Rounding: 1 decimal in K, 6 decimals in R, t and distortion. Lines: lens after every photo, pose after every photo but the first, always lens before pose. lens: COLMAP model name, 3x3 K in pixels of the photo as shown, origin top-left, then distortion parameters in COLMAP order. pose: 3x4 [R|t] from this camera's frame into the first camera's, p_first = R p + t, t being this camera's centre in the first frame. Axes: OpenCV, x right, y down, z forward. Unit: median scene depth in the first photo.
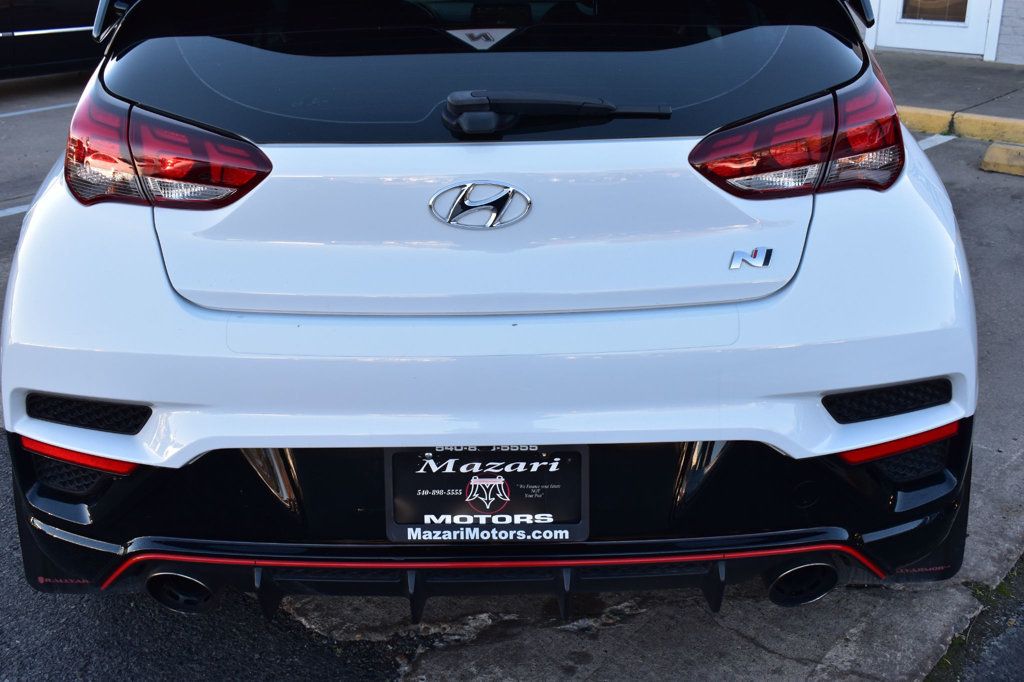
lens RADIAL K [[1071.7, 0, 512.0], [0, 1071.7, 341.0], [0, 0, 1]] dist [-0.057741, -0.008389]
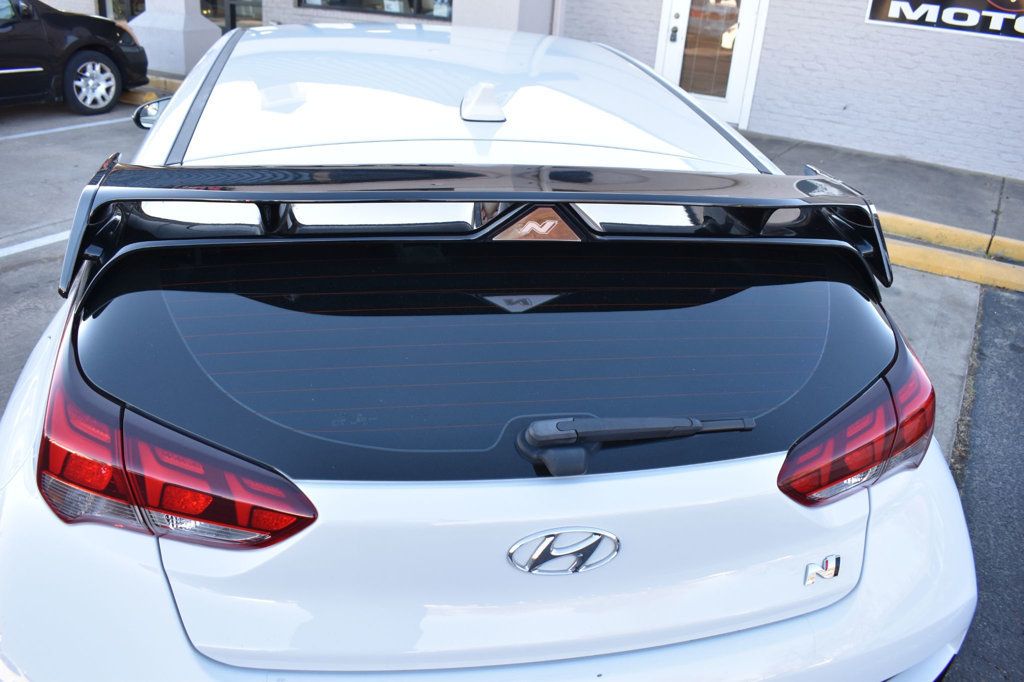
lens RADIAL K [[811.1, 0, 512.0], [0, 811.1, 341.0], [0, 0, 1]] dist [-0.088192, 0.006342]
pose [[0.978741, -0.008449, 0.204925, -0.192717], [-0.003860, 0.998215, 0.059593, -0.316487], [-0.205063, -0.059118, 0.976962, 0.350387]]
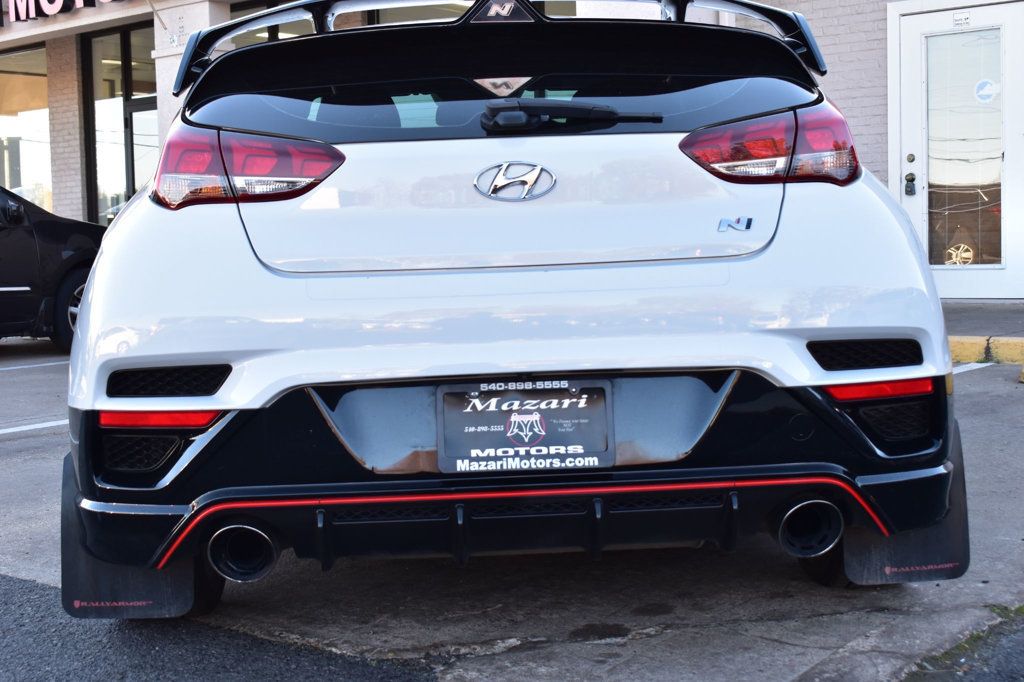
lens RADIAL K [[1449.8, 0, 512.0], [0, 1449.8, 341.0], [0, 0, 1]] dist [-0.020024, -0.028643]
pose [[0.998966, -0.022826, 0.039312, -0.096966], [0.033530, 0.953934, -0.298136, 0.517762], [-0.030696, 0.299146, 0.953713, -0.517809]]
